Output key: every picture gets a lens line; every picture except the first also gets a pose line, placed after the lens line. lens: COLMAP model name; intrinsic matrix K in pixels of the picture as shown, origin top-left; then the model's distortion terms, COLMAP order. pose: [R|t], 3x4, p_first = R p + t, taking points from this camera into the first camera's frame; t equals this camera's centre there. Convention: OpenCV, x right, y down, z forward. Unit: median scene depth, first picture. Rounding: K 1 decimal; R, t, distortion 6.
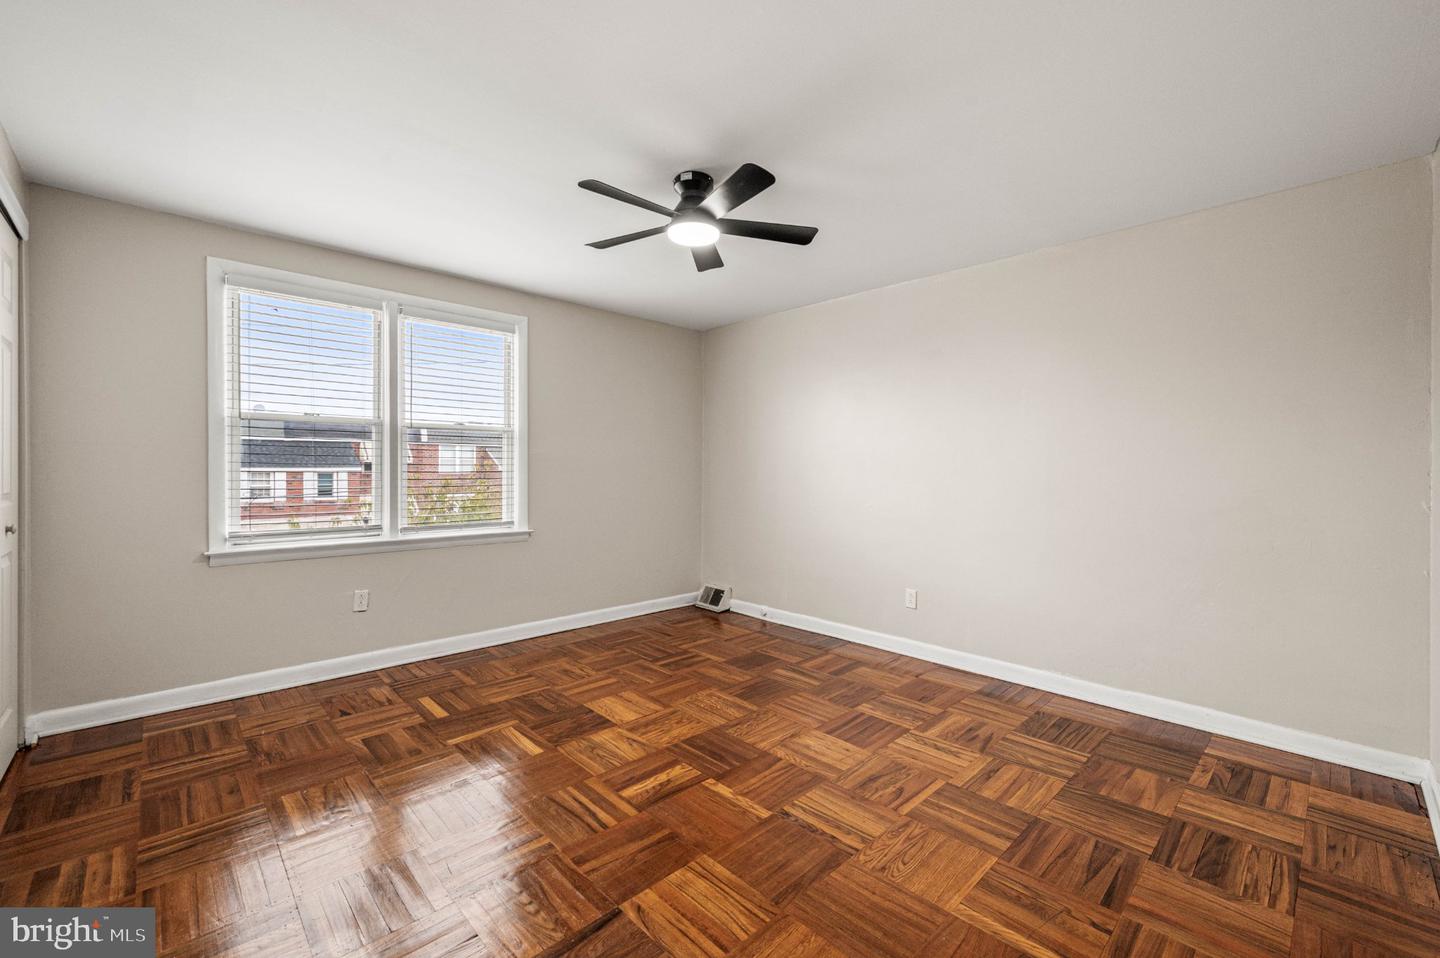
lens RADIAL K [[581.3, 0, 733.3], [0, 581.3, 473.7], [0, 0, 1]] dist [0.001871, -0.000339]
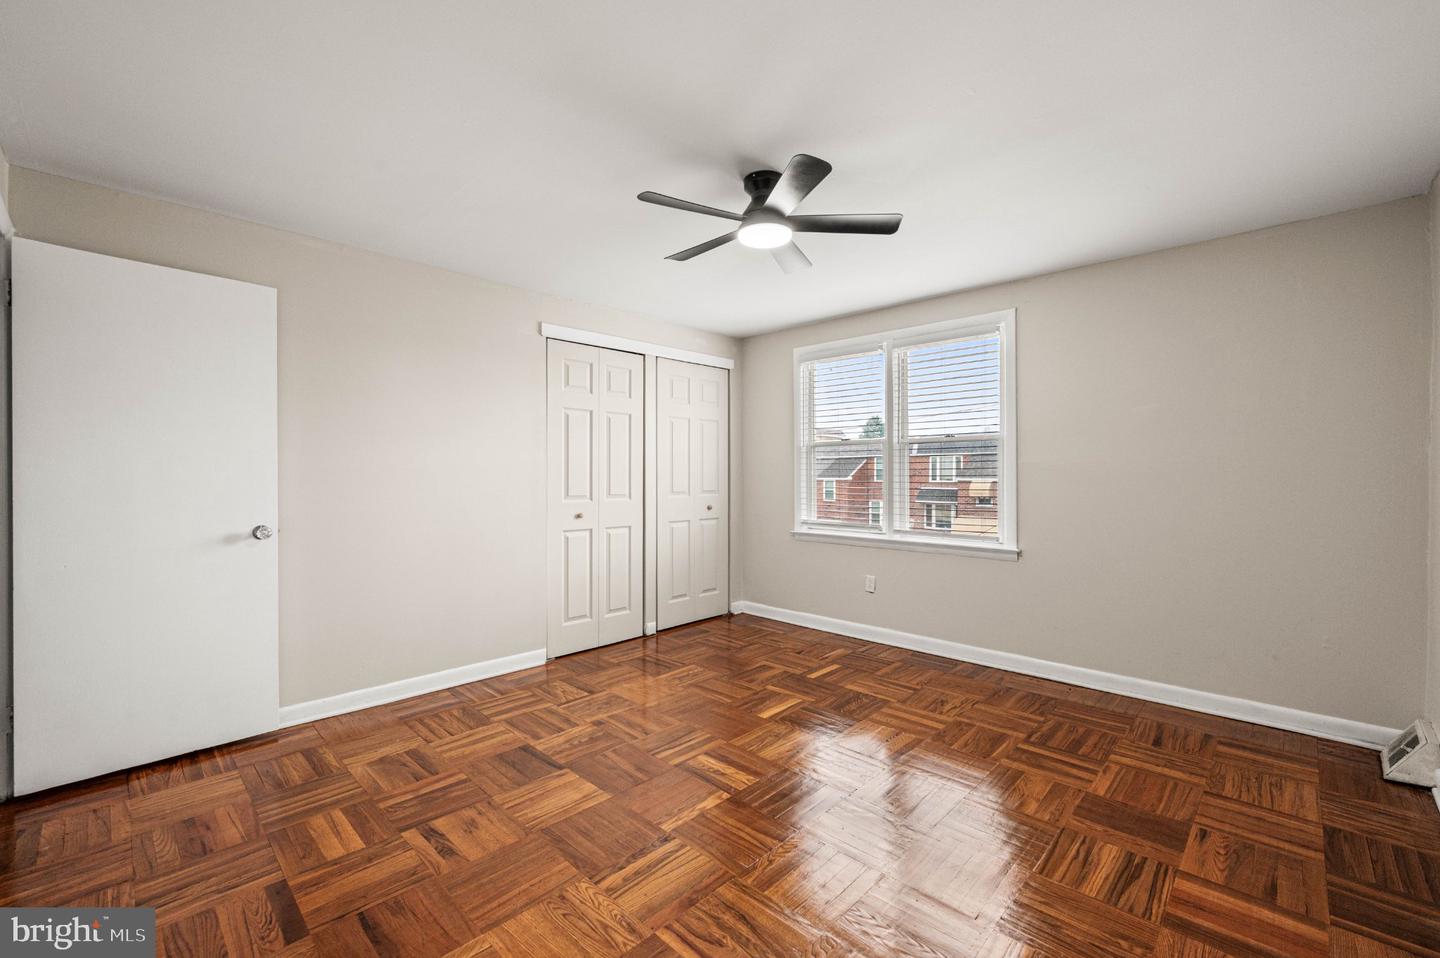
lens RADIAL K [[606.7, 0, 732.2], [0, 606.7, 478.6], [0, 0, 1]] dist [-0.002655, -0.000207]
pose [[0.036678, -0.001679, -0.999326, 0.712581], [-0.008402, 0.999963, -0.001988, -0.005230], [0.999292, 0.008469, 0.036663, 0.697268]]
